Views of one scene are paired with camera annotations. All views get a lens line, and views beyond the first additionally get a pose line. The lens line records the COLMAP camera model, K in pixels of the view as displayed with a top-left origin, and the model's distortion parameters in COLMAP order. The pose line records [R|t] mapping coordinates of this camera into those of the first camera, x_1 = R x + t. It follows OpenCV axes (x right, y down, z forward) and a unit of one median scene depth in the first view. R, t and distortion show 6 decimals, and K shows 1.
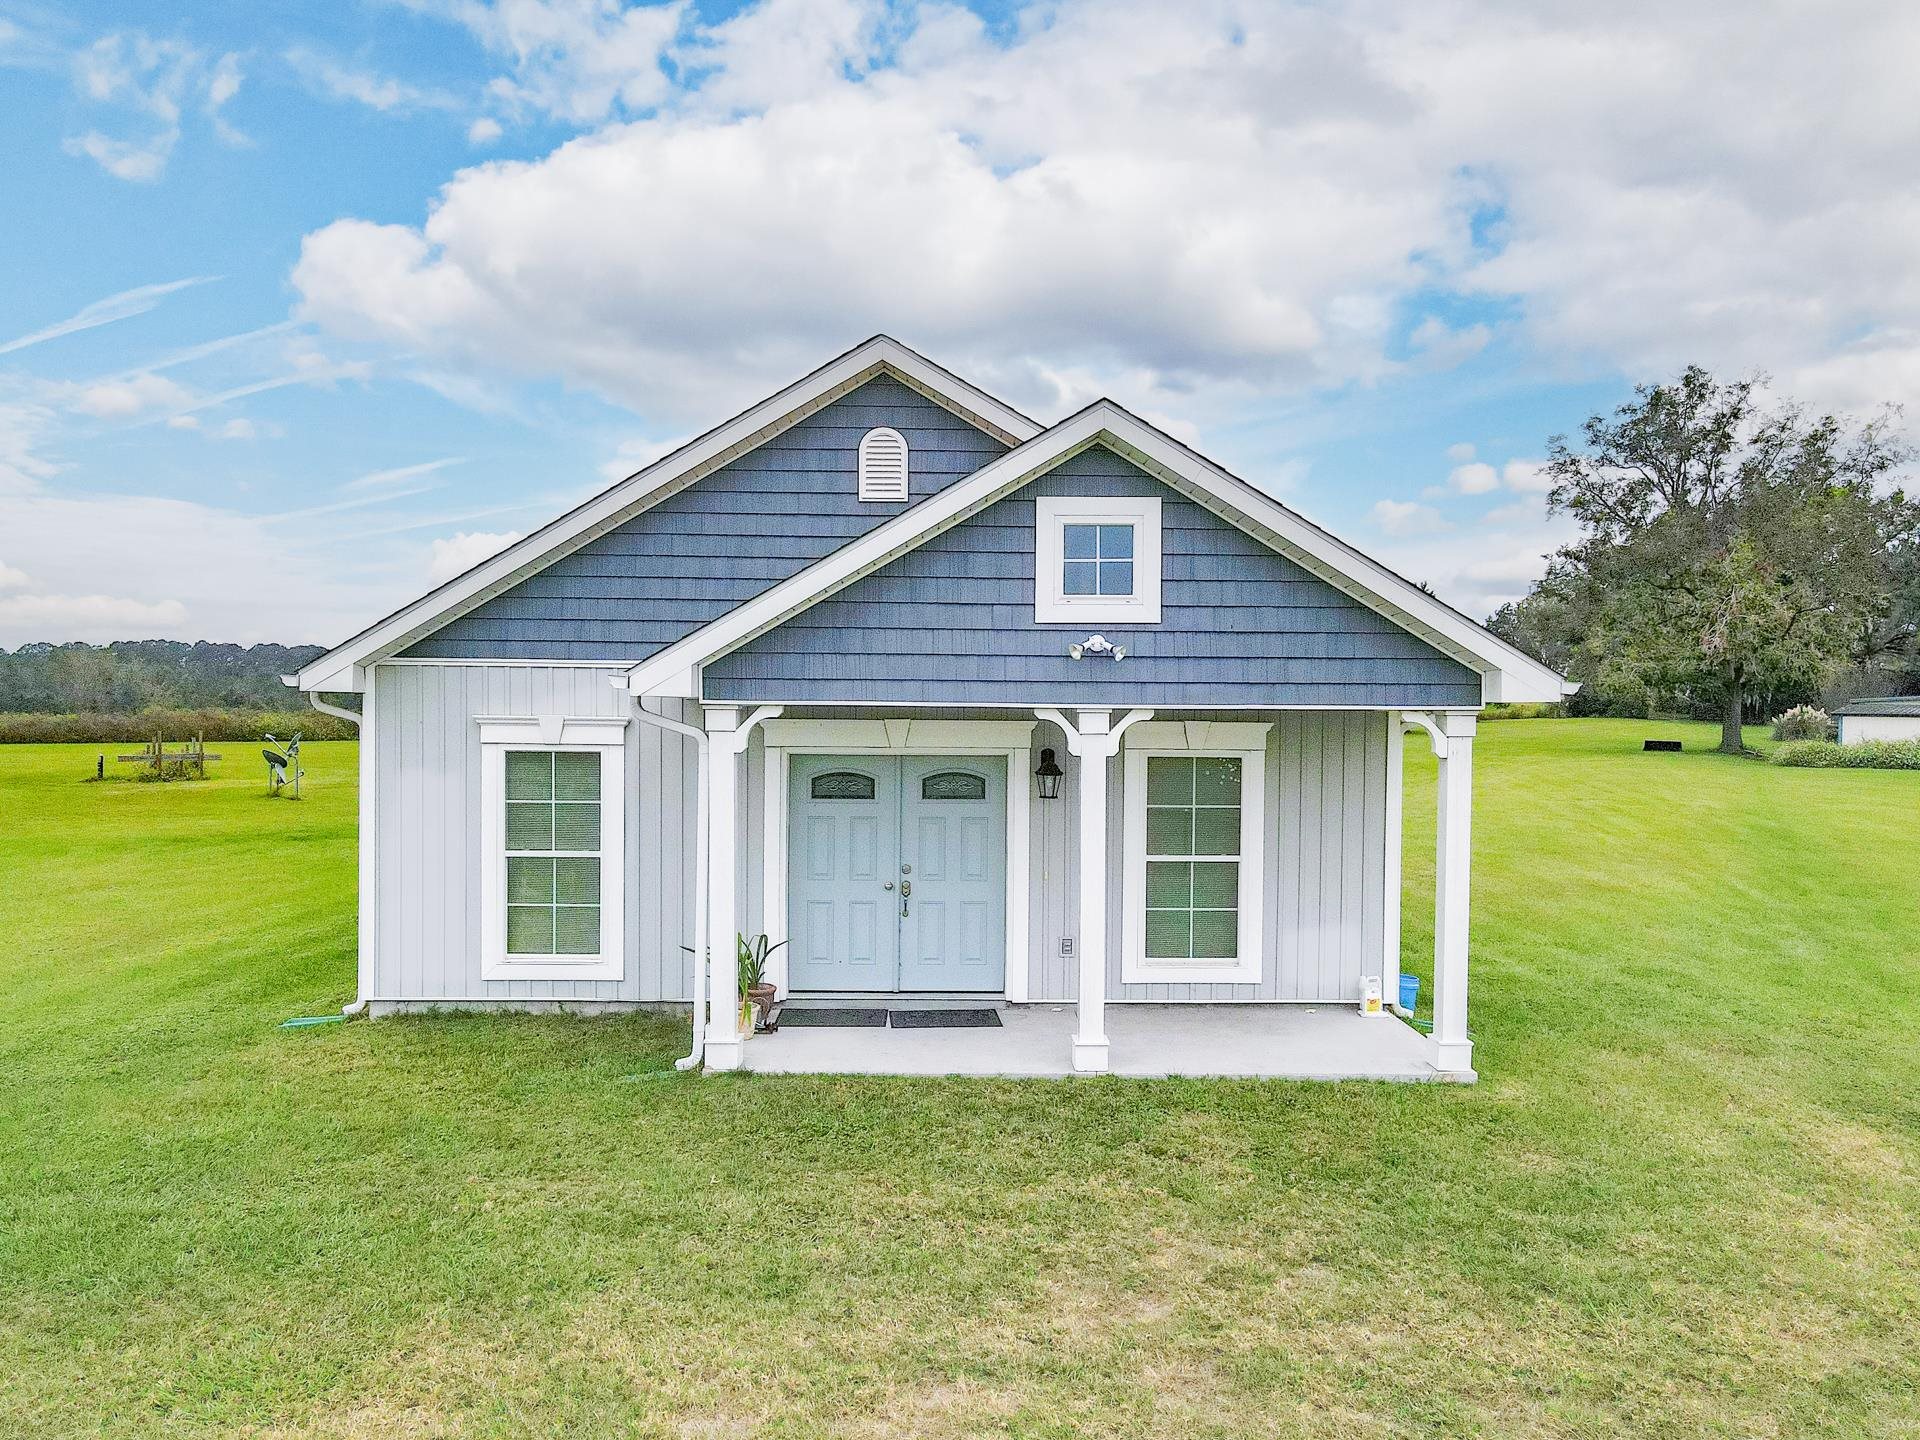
lens RADIAL K [[1432.1, 0, 960.0], [0, 1432.1, 720.0], [0, 0, 1]] dist [0.002722, 0.000831]
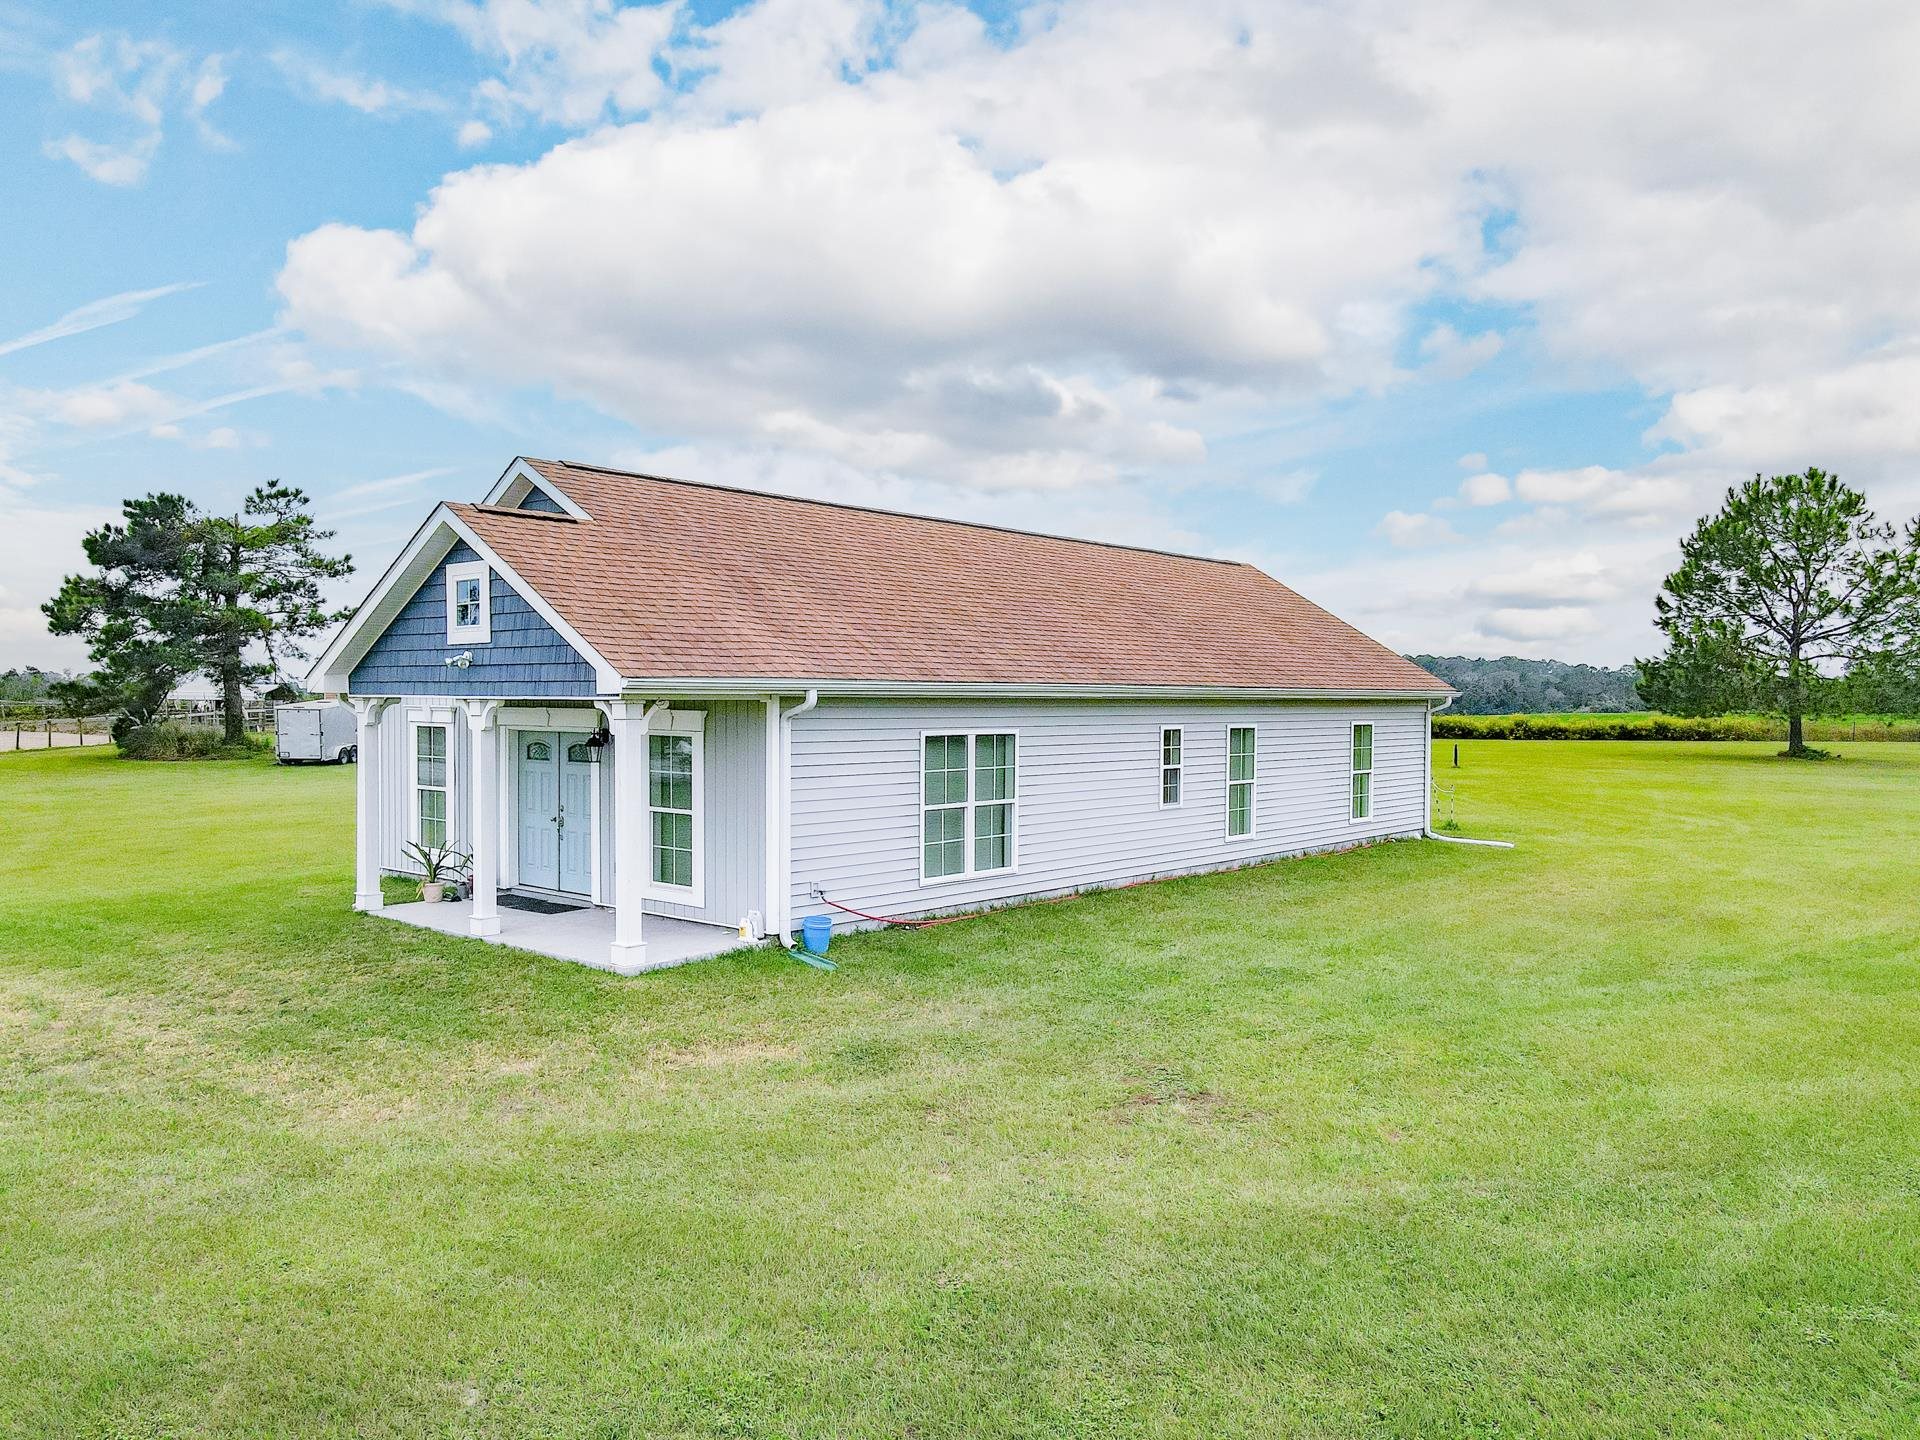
lens RADIAL K [[1432.1, 0, 960.0], [0, 1432.1, 720.0], [0, 0, 1]] dist [0.002722, 0.000831]
pose [[0.726765, 0.005565, -0.686864, 1.293233], [-0.003071, 0.999984, 0.004853, 0.004031], [0.686880, -0.001418, 0.726770, 0.206543]]
